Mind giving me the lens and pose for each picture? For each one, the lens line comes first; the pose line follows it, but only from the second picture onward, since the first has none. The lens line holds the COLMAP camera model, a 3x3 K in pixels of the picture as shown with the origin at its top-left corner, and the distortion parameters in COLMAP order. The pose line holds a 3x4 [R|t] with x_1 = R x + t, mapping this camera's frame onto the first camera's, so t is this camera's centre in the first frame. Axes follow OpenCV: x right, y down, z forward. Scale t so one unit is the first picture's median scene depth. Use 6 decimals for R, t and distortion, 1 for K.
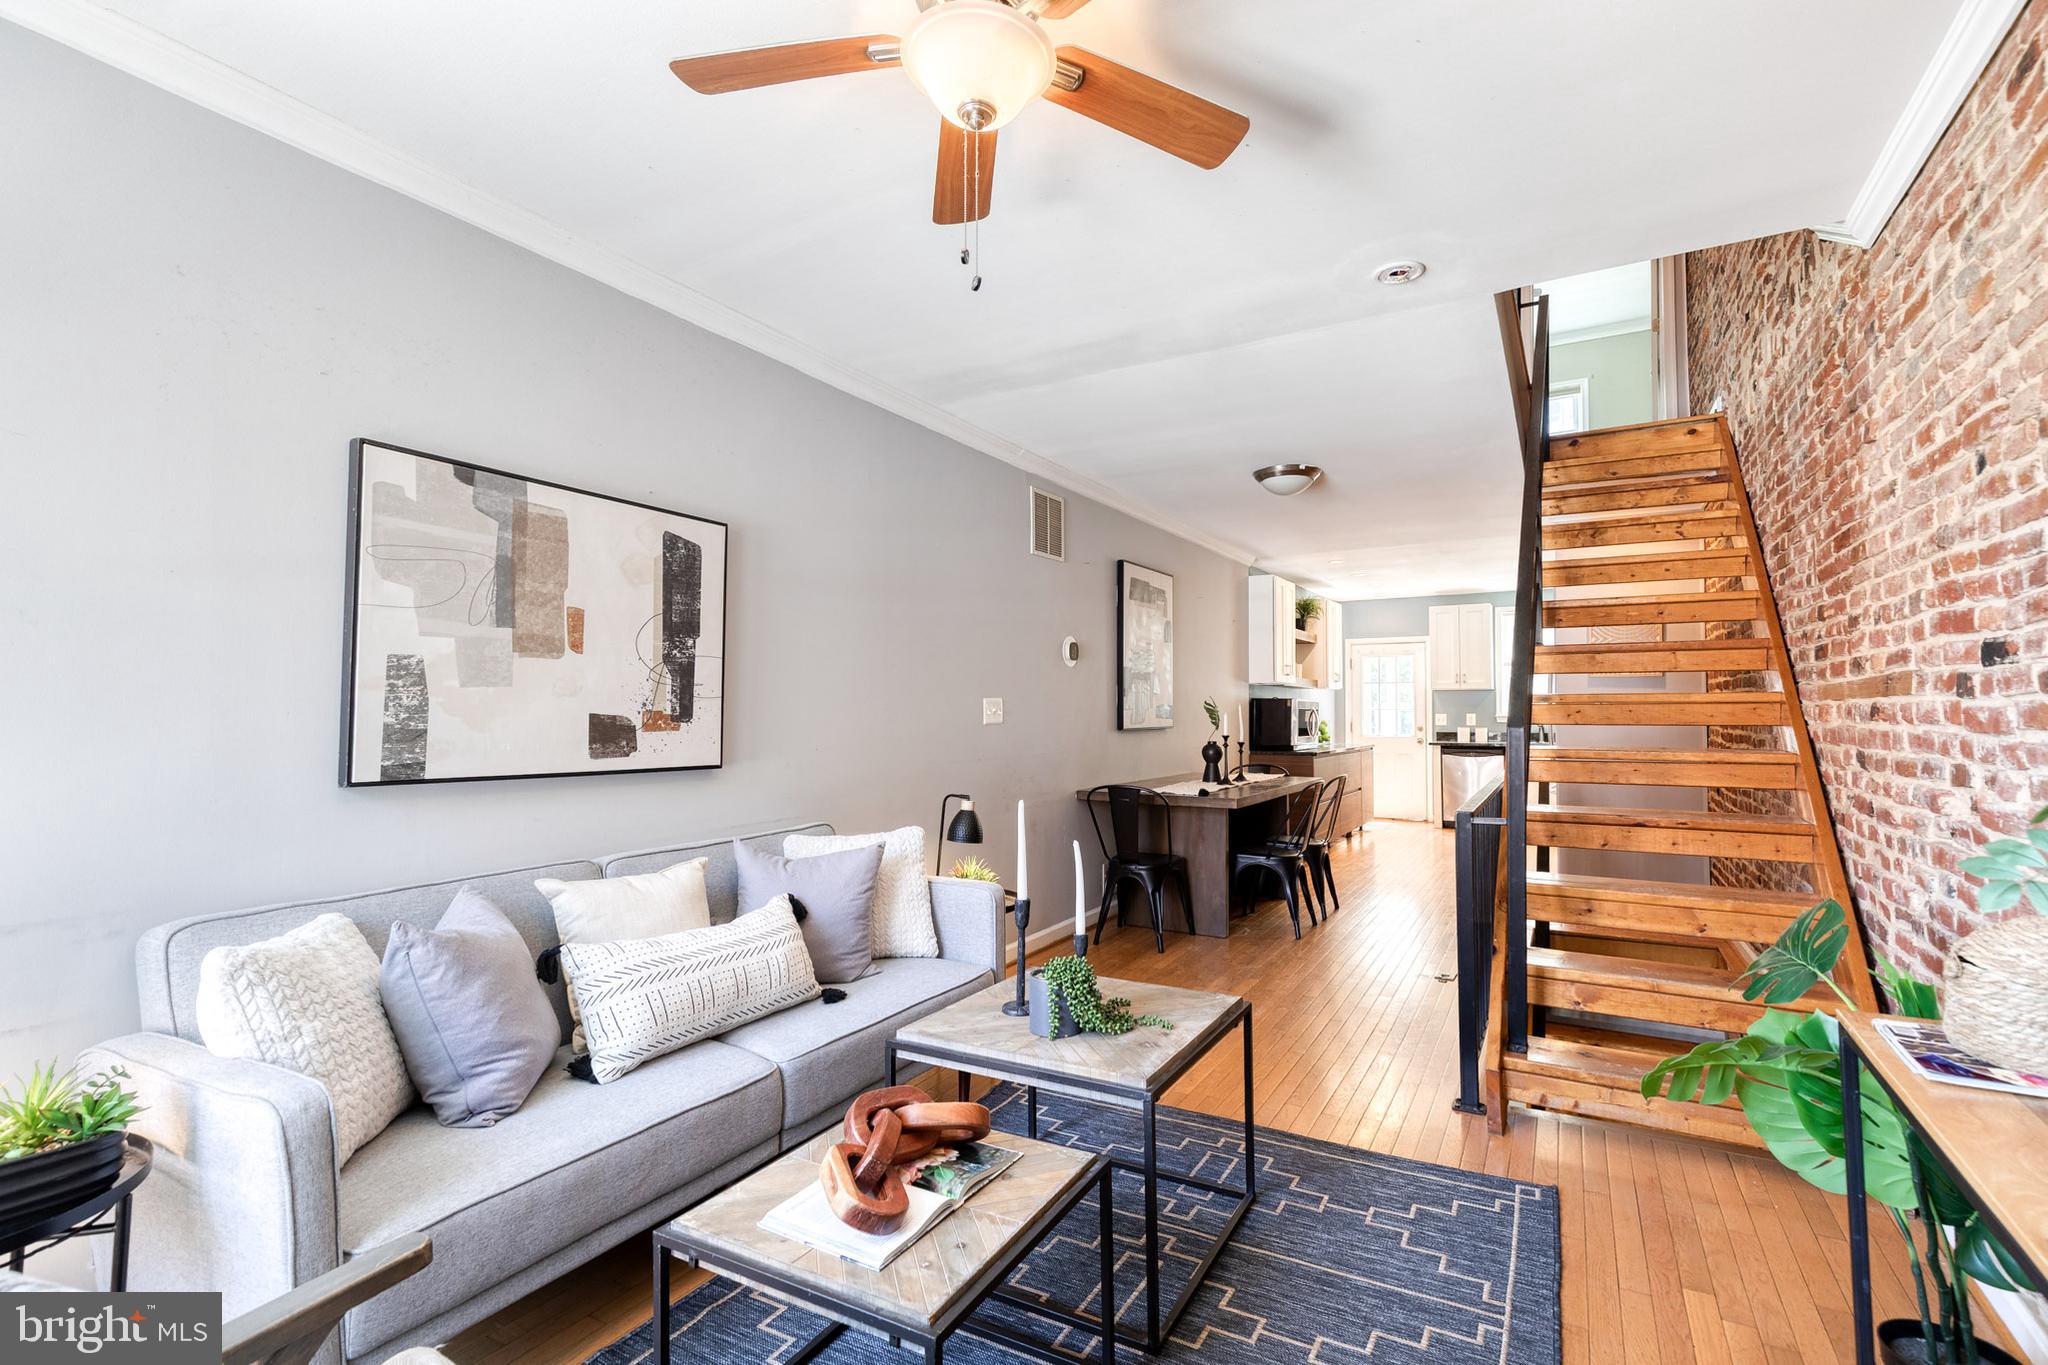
lens RADIAL K [[921.6, 0, 1044.5], [0, 921.6, 683.4], [0, 0, 1]] dist [0.003326, 0.000542]
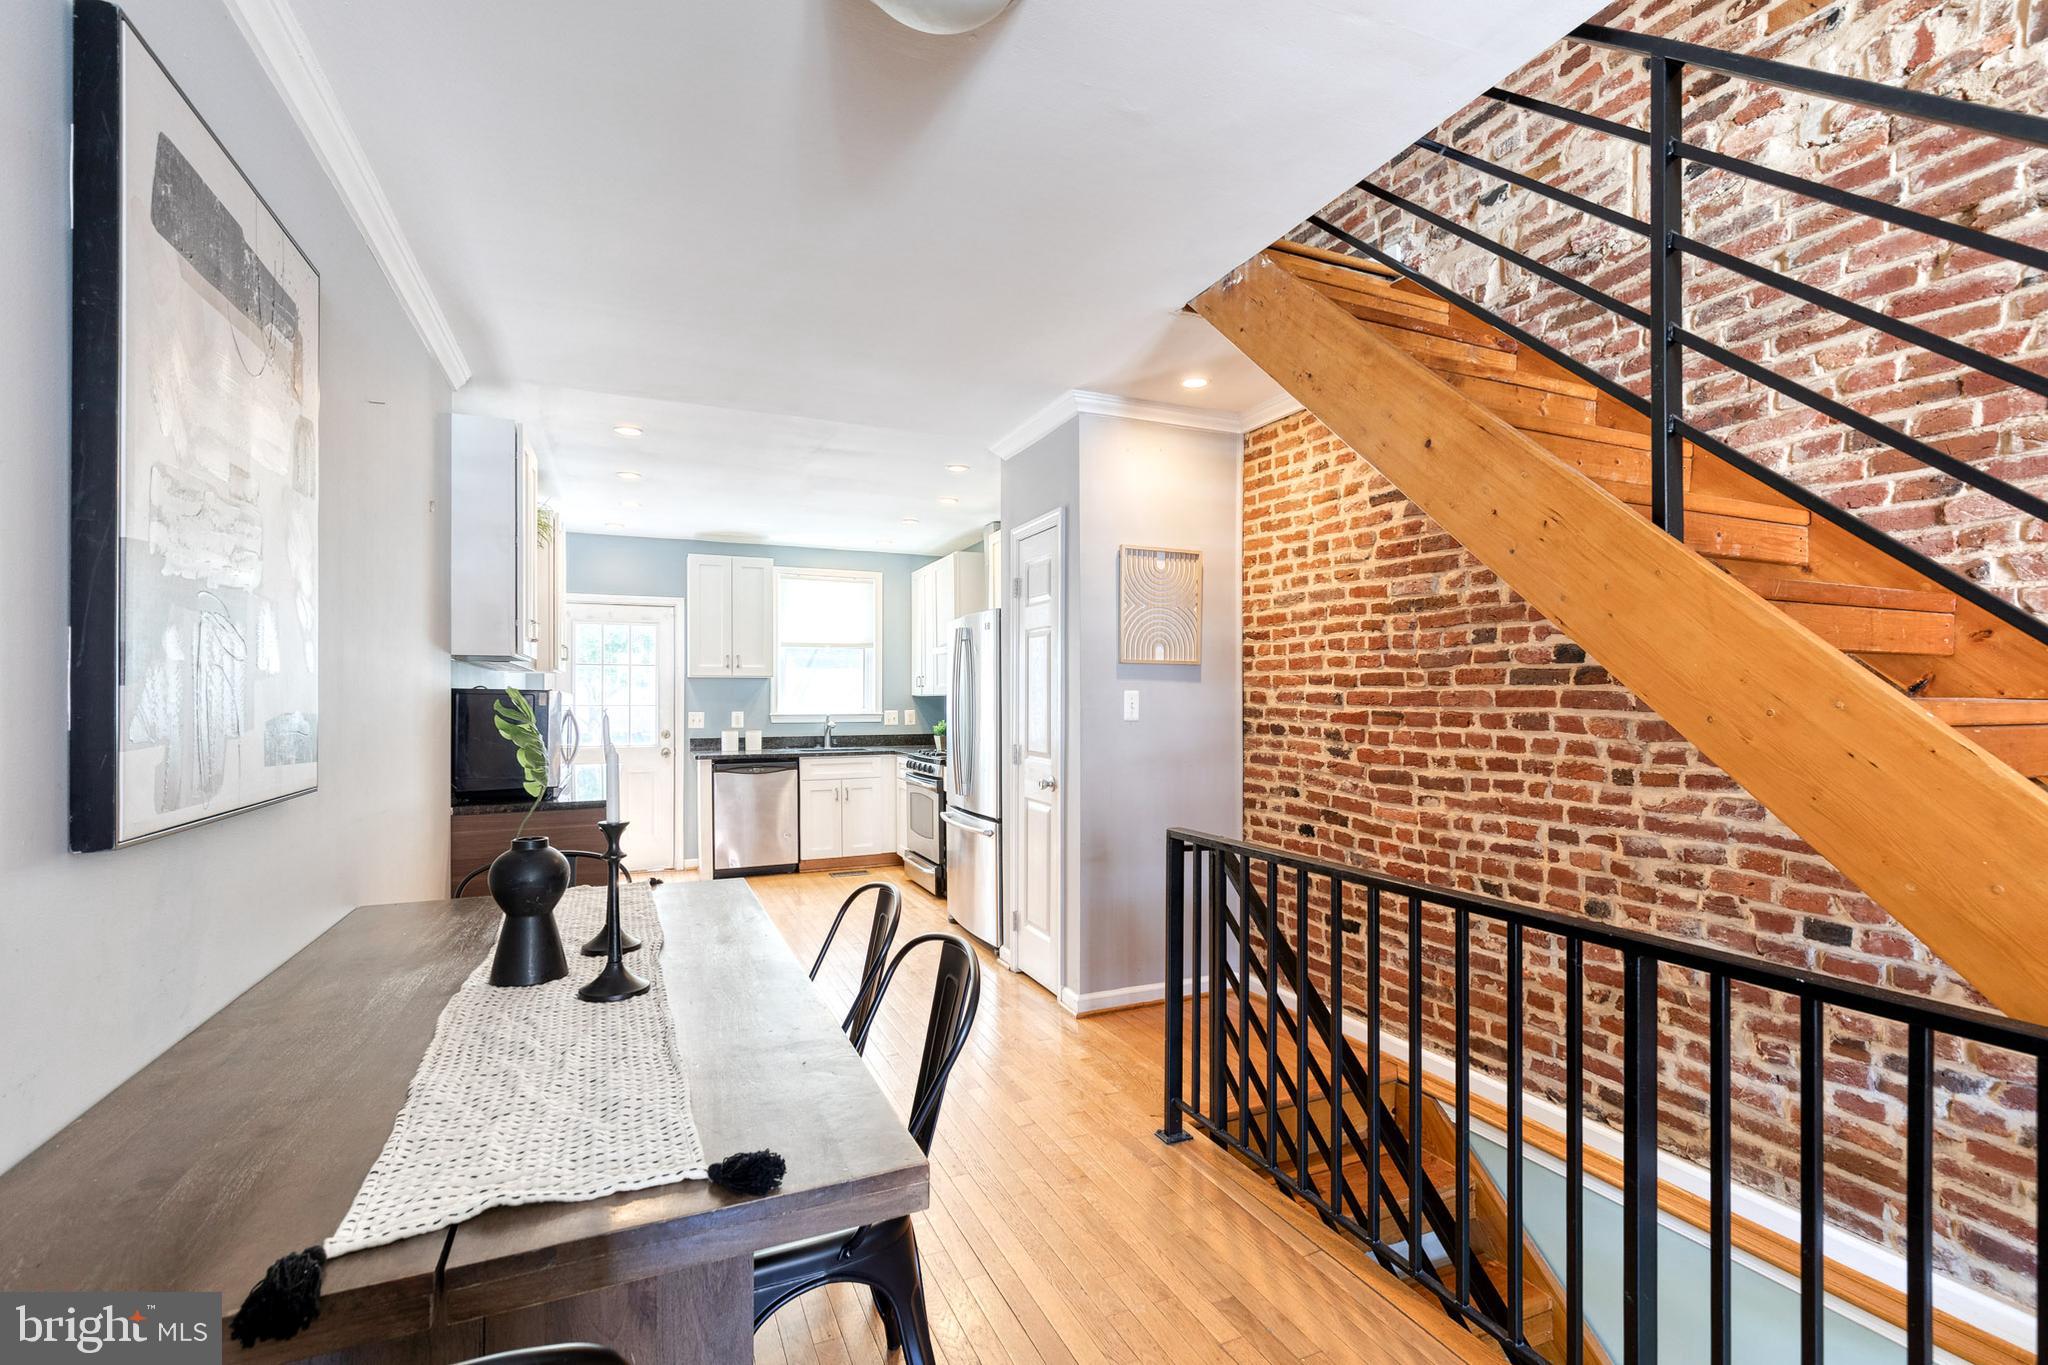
lens RADIAL K [[924.2, 0, 1046.6], [0, 924.2, 697.1], [0, 0, 1]] dist [0.004329, 0.000068]
pose [[0.585780, 0.002522, 0.810466, 0.038515], [-0.025700, 0.999550, 0.015465, 0.008119], [-0.810063, -0.029888, 0.585581, 0.689484]]
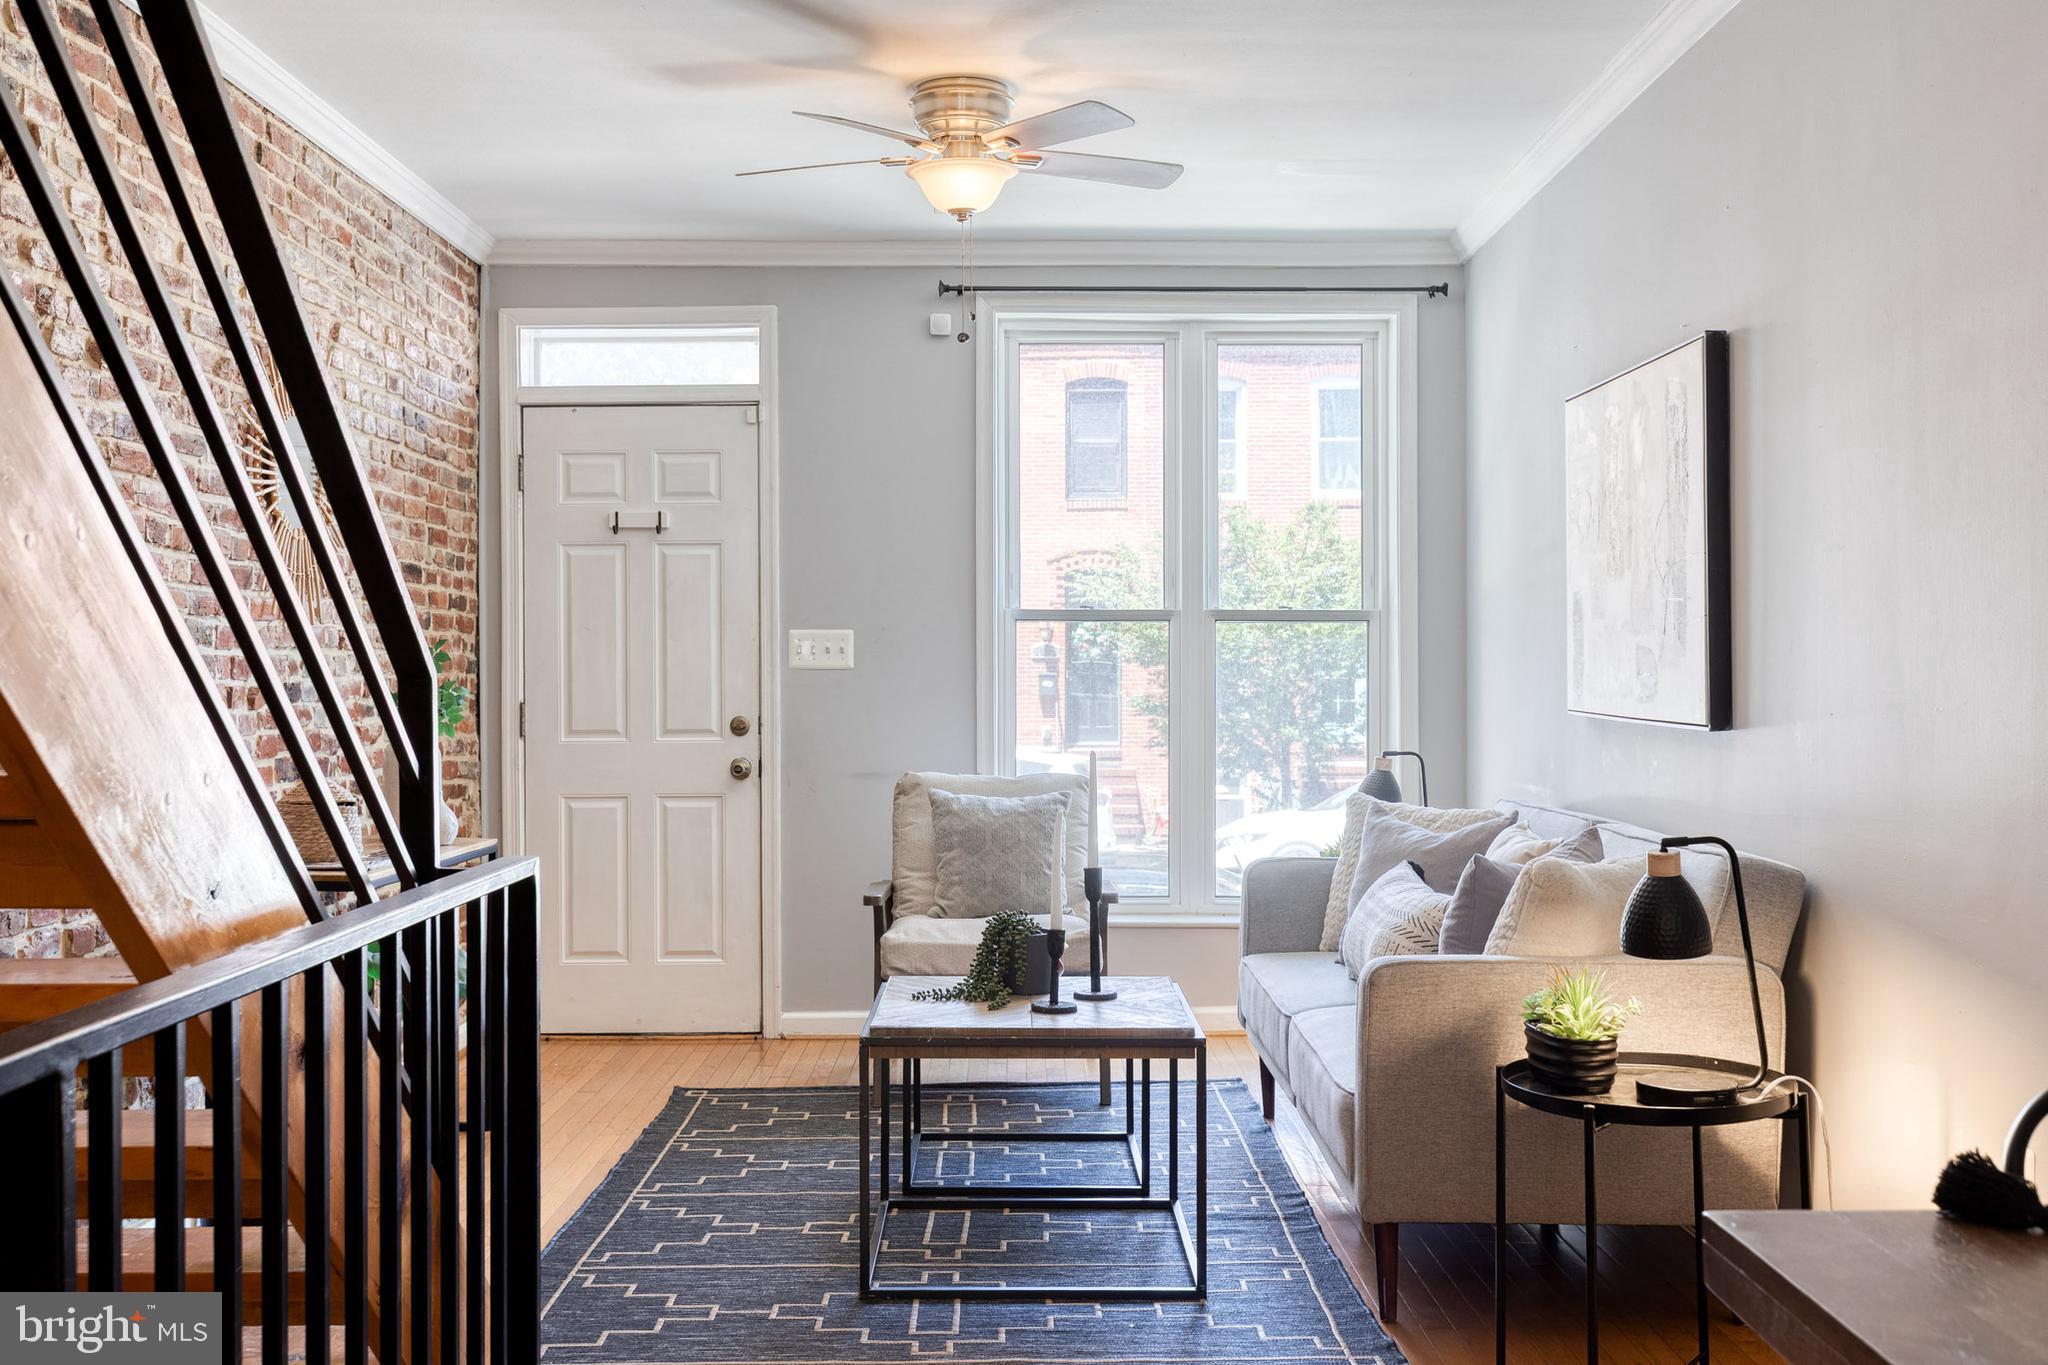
lens RADIAL K [[1979.6, 0, 1016.2], [0, 1979.6, 655.8], [0, 0, 1]] dist [0.000788, 0.003621]
pose [[-0.869190, 0.004052, -0.494461, 0.358755], [0.024616, 0.999081, -0.035083, 0.038991], [0.493864, -0.042666, -0.868492, 0.977224]]
